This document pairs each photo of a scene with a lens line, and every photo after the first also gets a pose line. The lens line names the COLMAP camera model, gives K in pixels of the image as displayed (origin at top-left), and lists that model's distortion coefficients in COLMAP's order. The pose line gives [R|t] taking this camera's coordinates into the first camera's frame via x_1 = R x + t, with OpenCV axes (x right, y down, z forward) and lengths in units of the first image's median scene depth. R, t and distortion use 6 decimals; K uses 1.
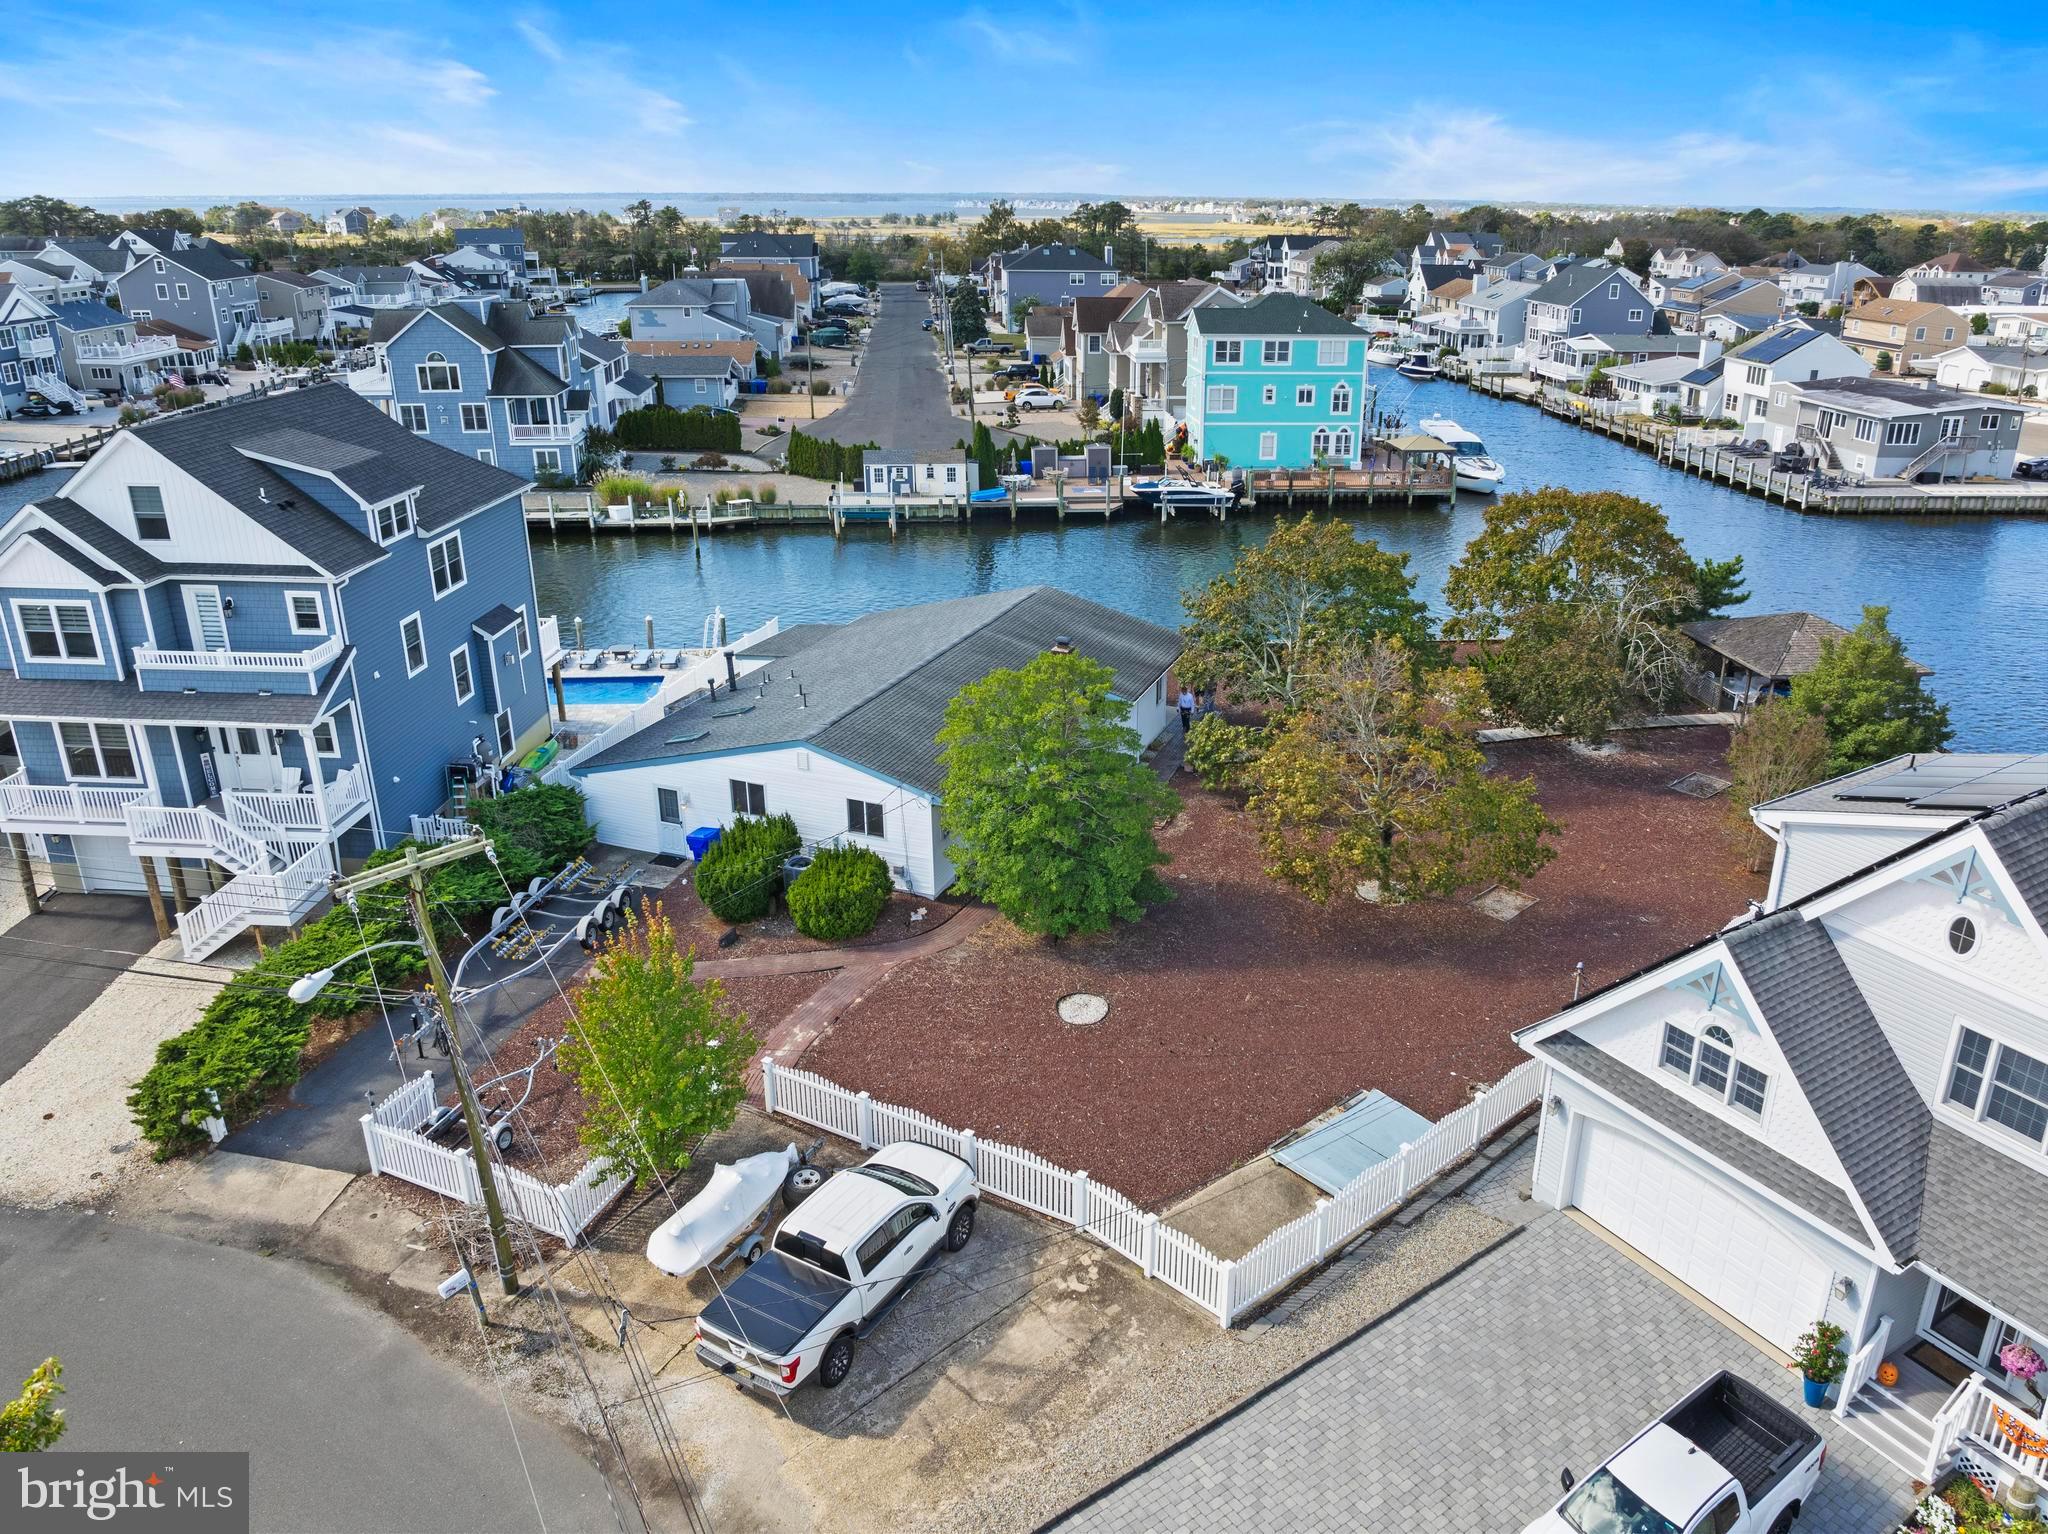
lens RADIAL K [[1436.2, 0, 1062.1], [0, 1436.2, 762.0], [0, 0, 1]] dist [-0.031119, -0.004605]
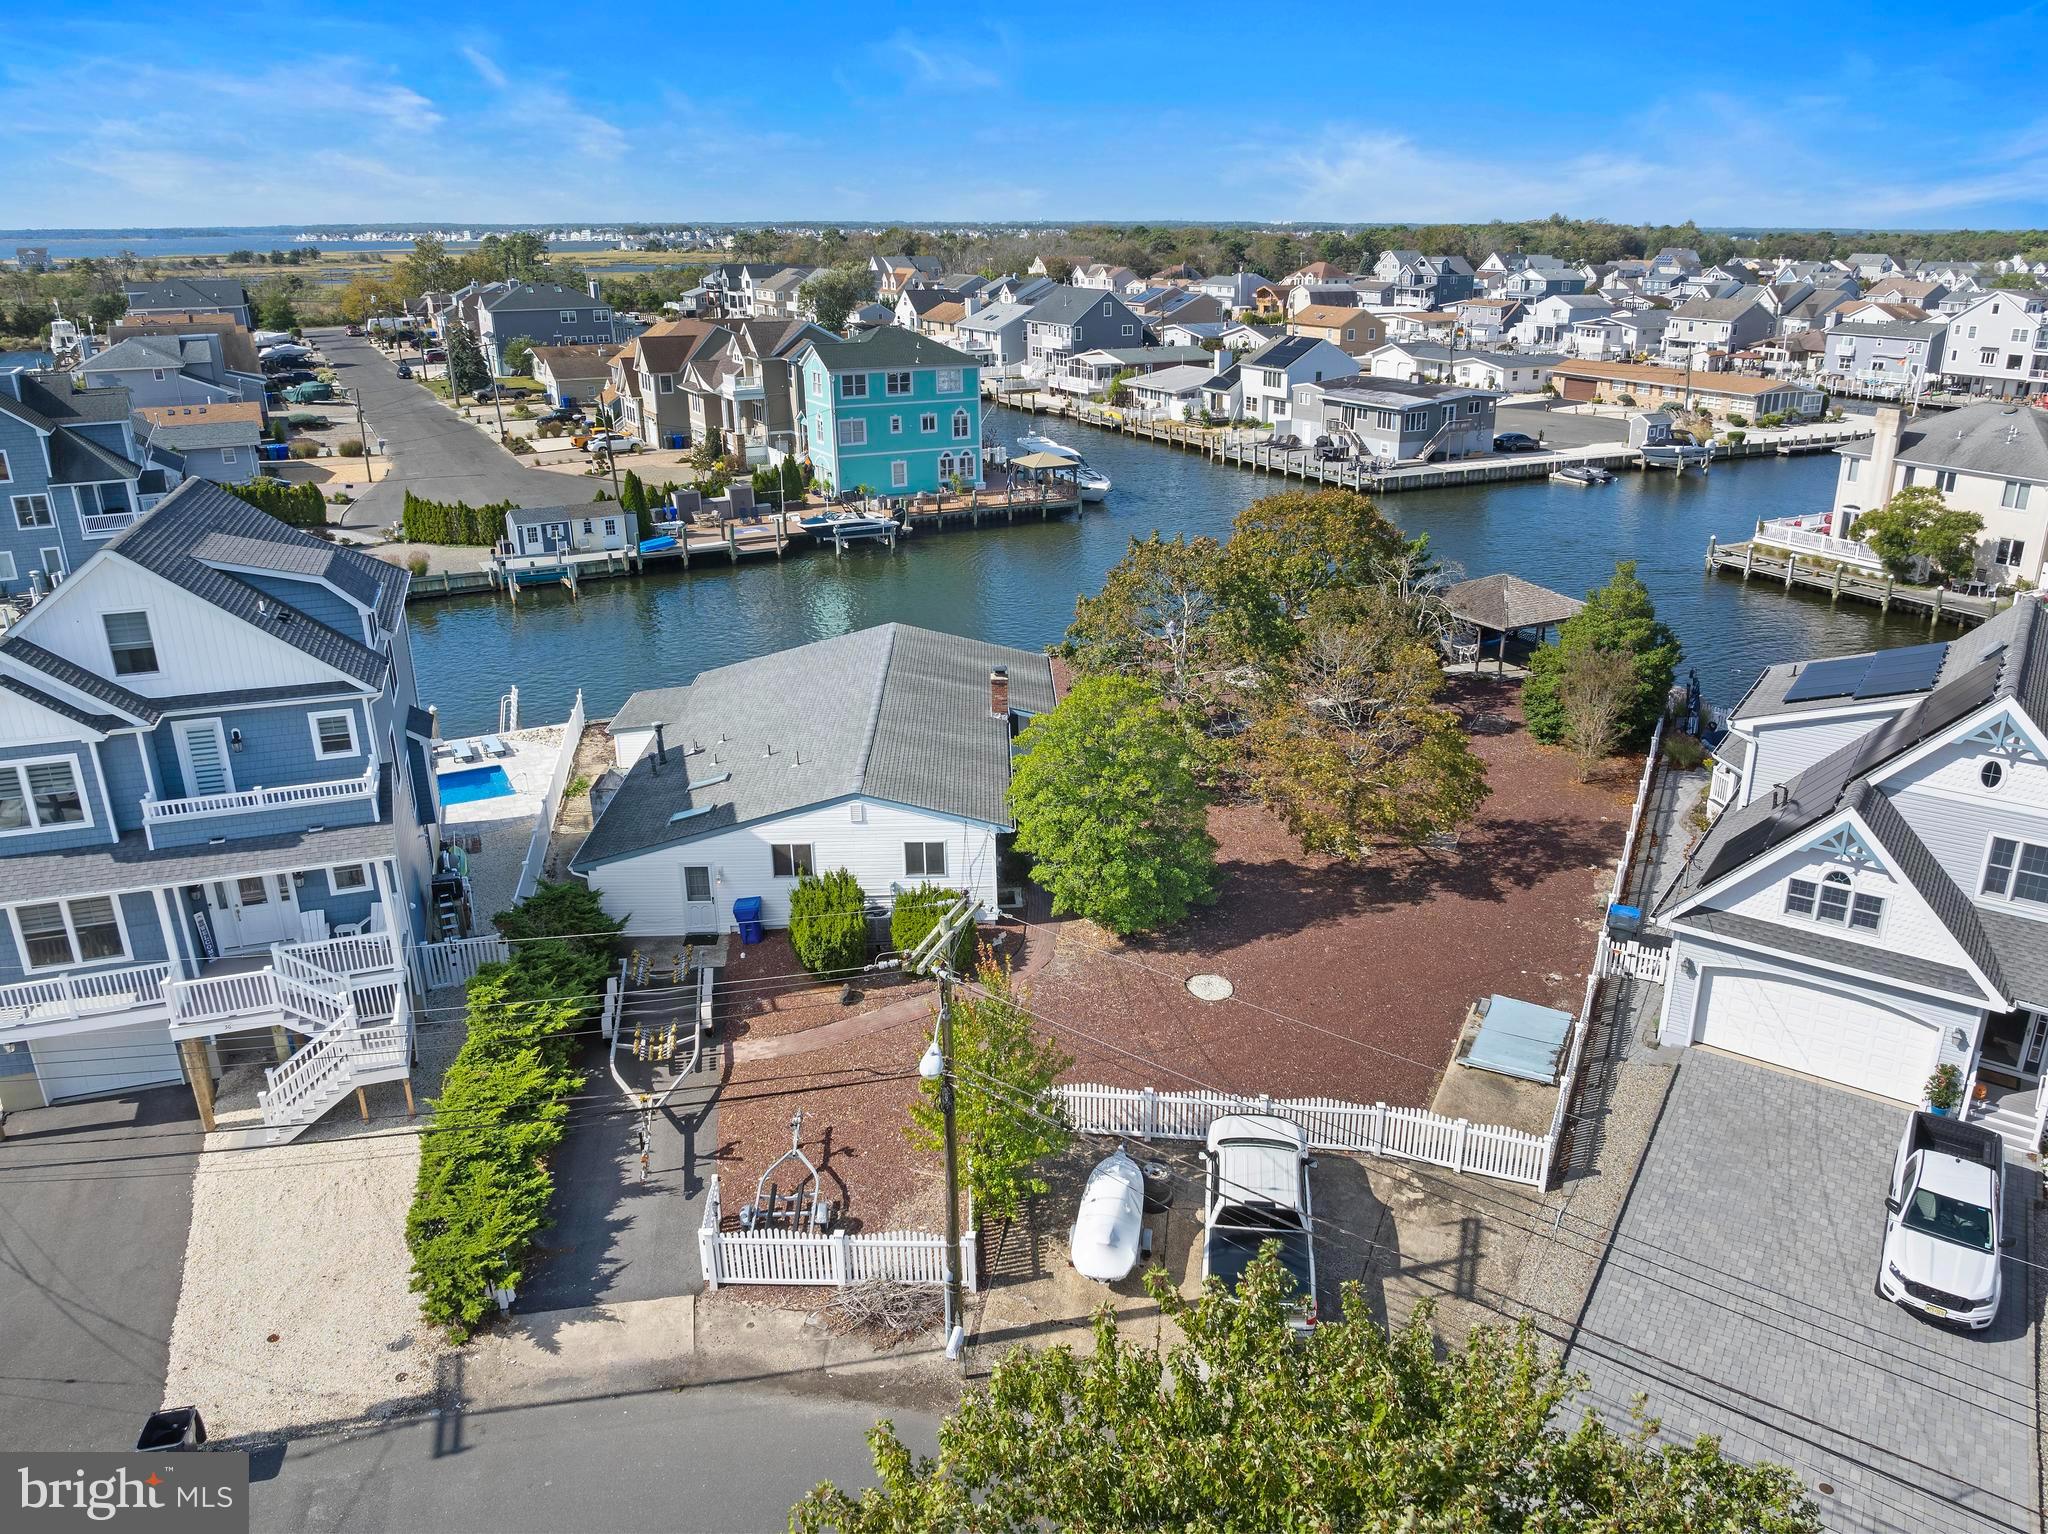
lens RADIAL K [[1436.2, 0, 1062.1], [0, 1436.2, 762.0], [0, 0, 1]] dist [-0.031119, -0.004605]
pose [[0.920004, -0.146118, 0.363652, -0.173370], [0.151352, 0.988377, 0.014232, -0.012270], [-0.361505, 0.041946, 0.931426, -0.000290]]
